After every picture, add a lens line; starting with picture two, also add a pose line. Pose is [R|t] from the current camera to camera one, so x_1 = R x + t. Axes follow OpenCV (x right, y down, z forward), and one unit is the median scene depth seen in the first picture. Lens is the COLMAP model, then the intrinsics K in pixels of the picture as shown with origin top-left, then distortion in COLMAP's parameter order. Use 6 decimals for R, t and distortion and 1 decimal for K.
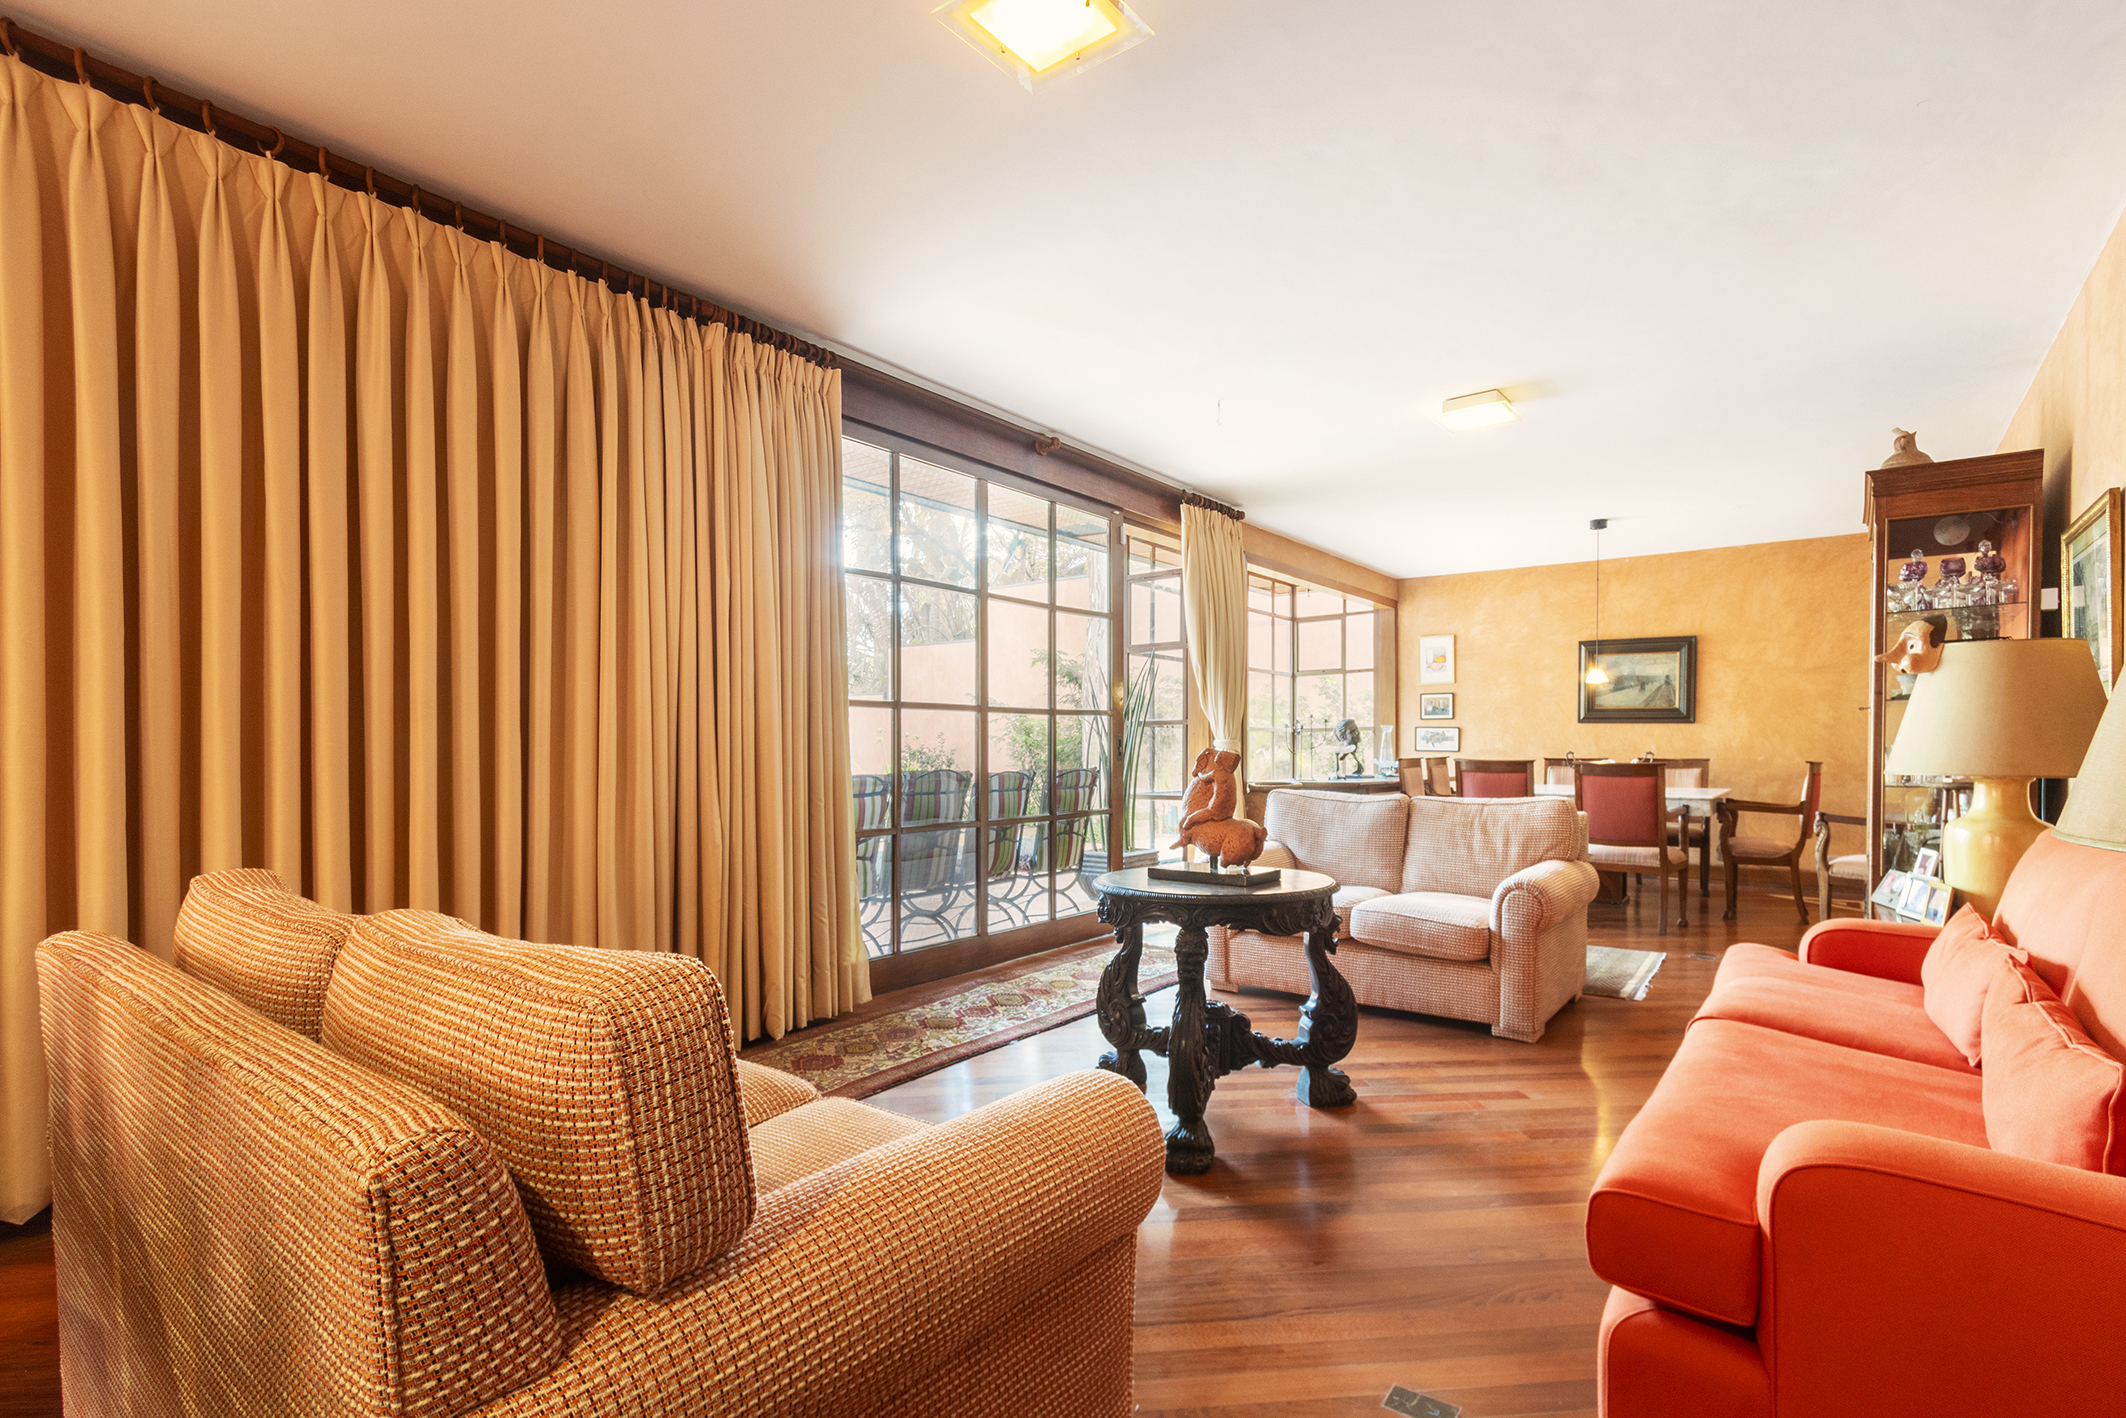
lens RADIAL K [[984.0, 0, 1115.2], [0, 984.0, 753.2], [0, 0, 1]] dist [0.005101, 0.000355]
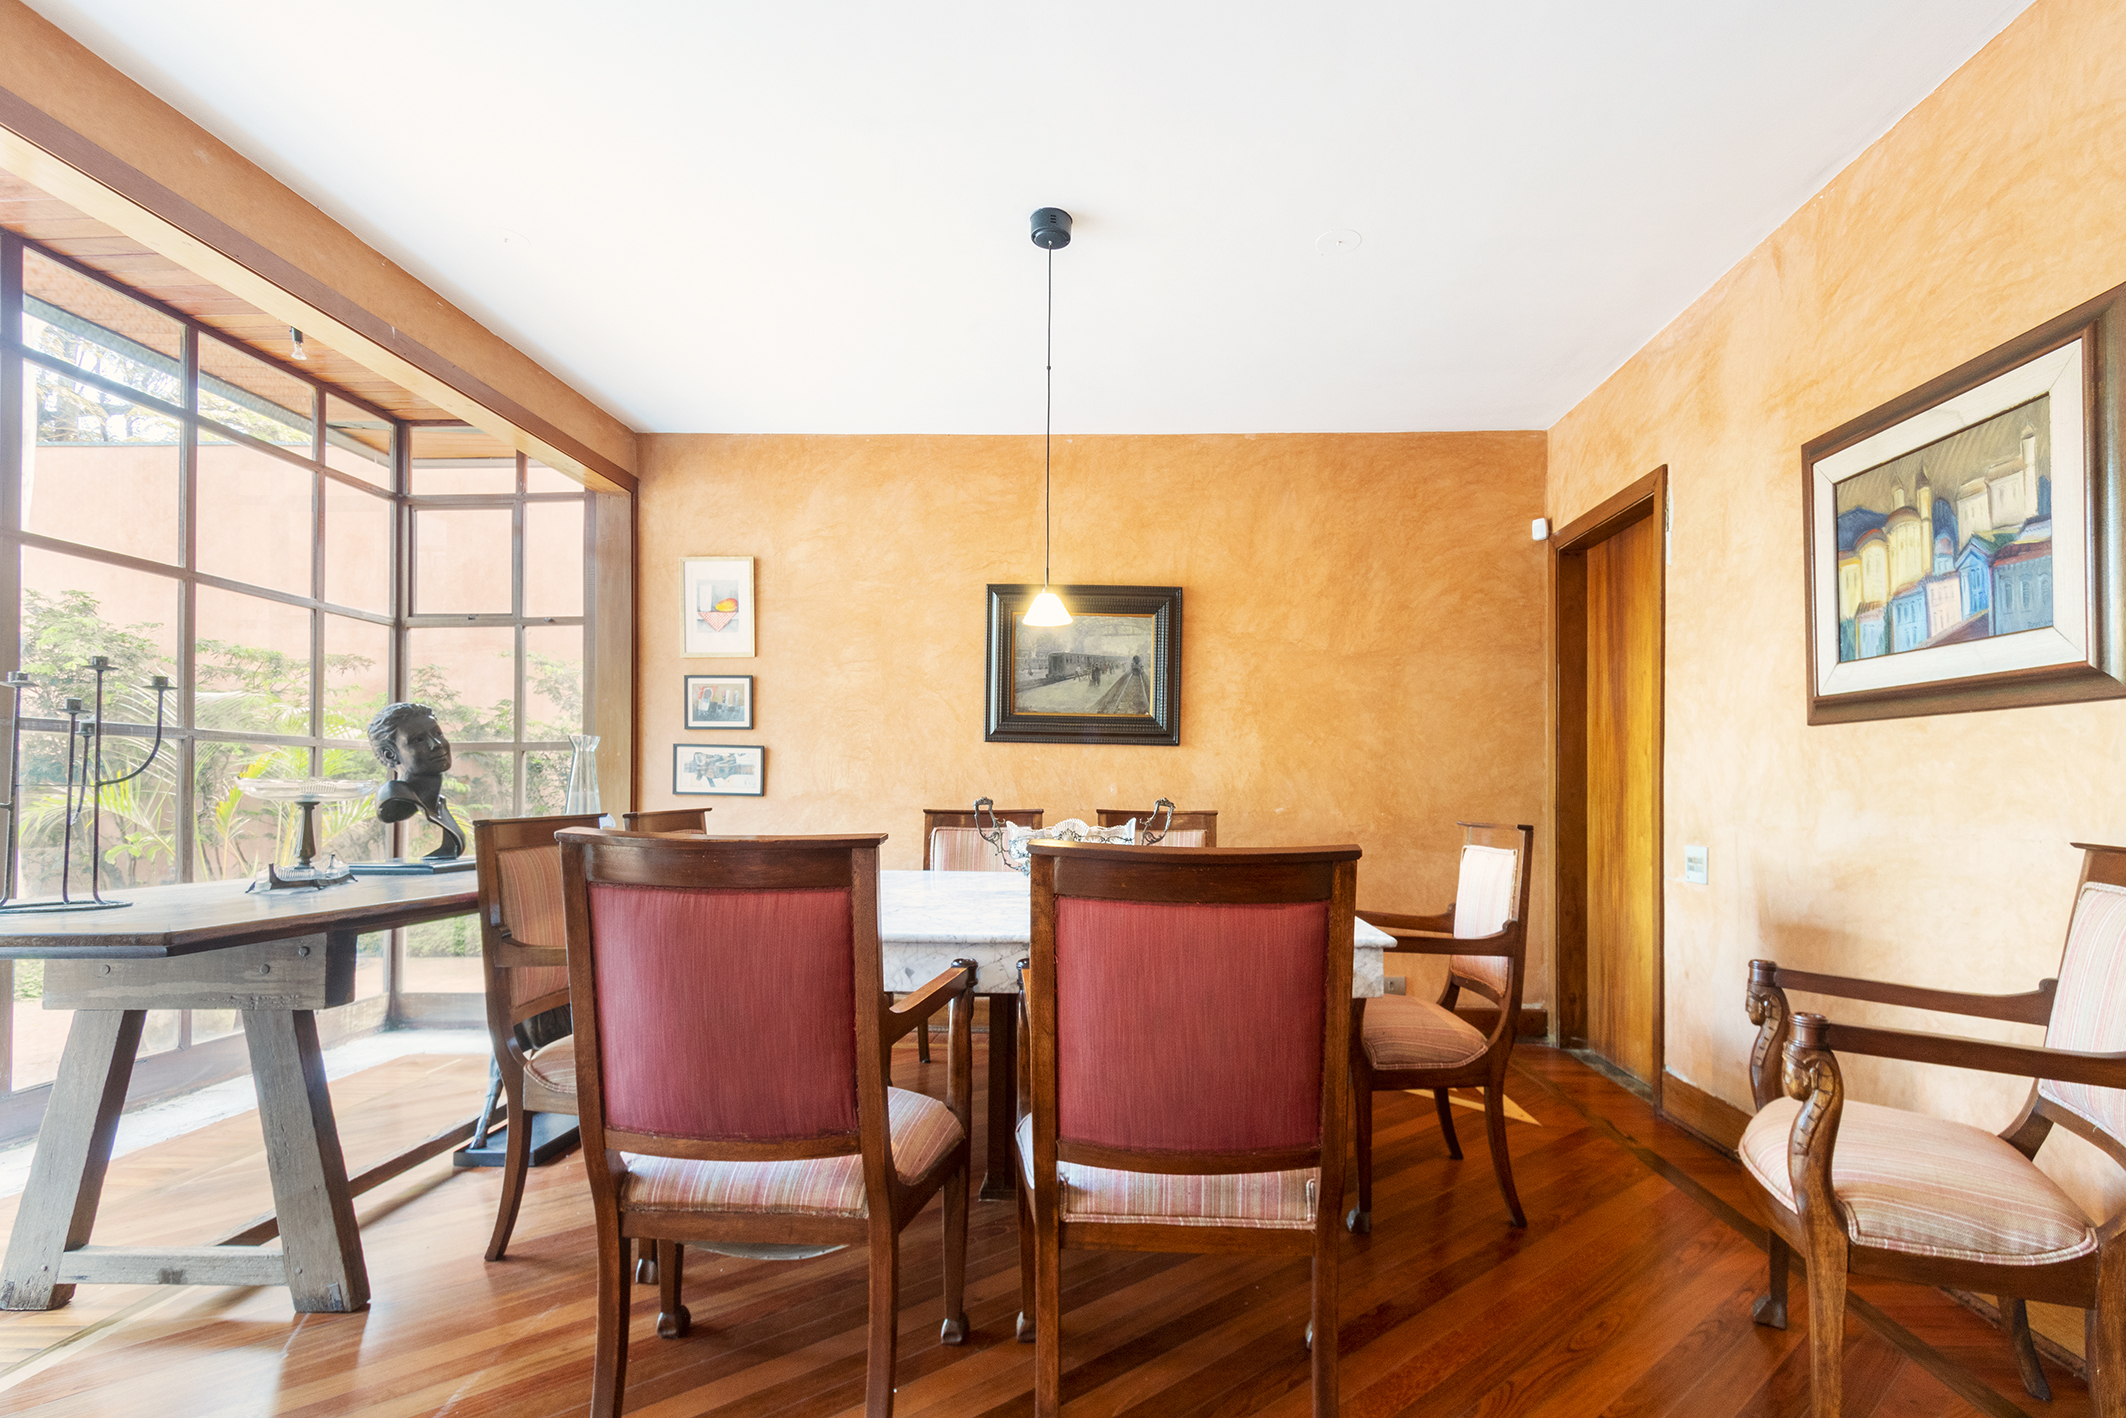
lens RADIAL K [[984.0, 0, 1117.6], [0, 984.0, 776.5], [0, 0, 1]] dist [0.005101, 0.000355]
pose [[0.824587, 0.012958, 0.565587, 0.247041], [-0.002144, 0.999802, -0.019781, -0.002427], [-0.565731, 0.015098, 0.824451, 0.562823]]
